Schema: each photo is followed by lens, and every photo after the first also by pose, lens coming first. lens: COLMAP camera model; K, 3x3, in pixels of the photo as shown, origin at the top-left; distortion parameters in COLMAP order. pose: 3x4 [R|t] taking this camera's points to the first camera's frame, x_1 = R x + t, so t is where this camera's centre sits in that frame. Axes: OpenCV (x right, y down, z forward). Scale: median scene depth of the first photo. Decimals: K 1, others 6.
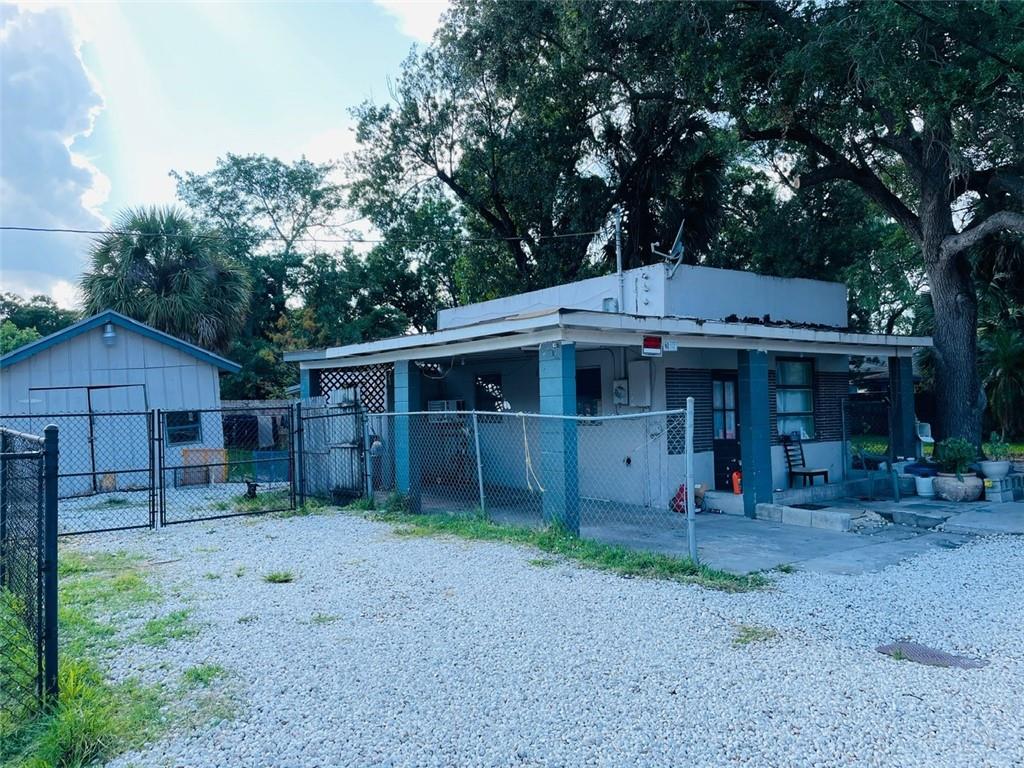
lens RADIAL K [[788.7, 0, 509.8], [0, 788.7, 379.0], [0, 0, 1]] dist [0.042837, -0.010275]
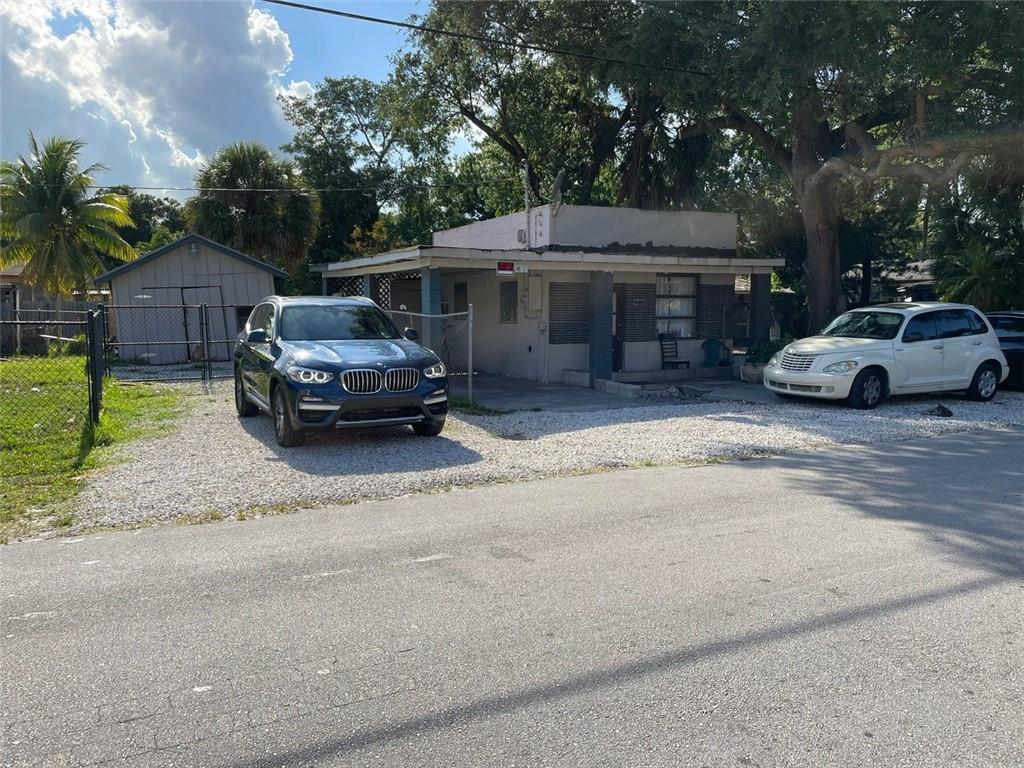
lens RADIAL K [[788.7, 0, 513.3], [0, 788.7, 388.4], [0, 0, 1]] dist [0.042837, -0.010275]
pose [[0.985094, 0.037100, -0.167969, 0.266726], [-0.013222, 0.989907, 0.141097, -0.017235], [0.171509, -0.136773, 0.975642, -0.279784]]
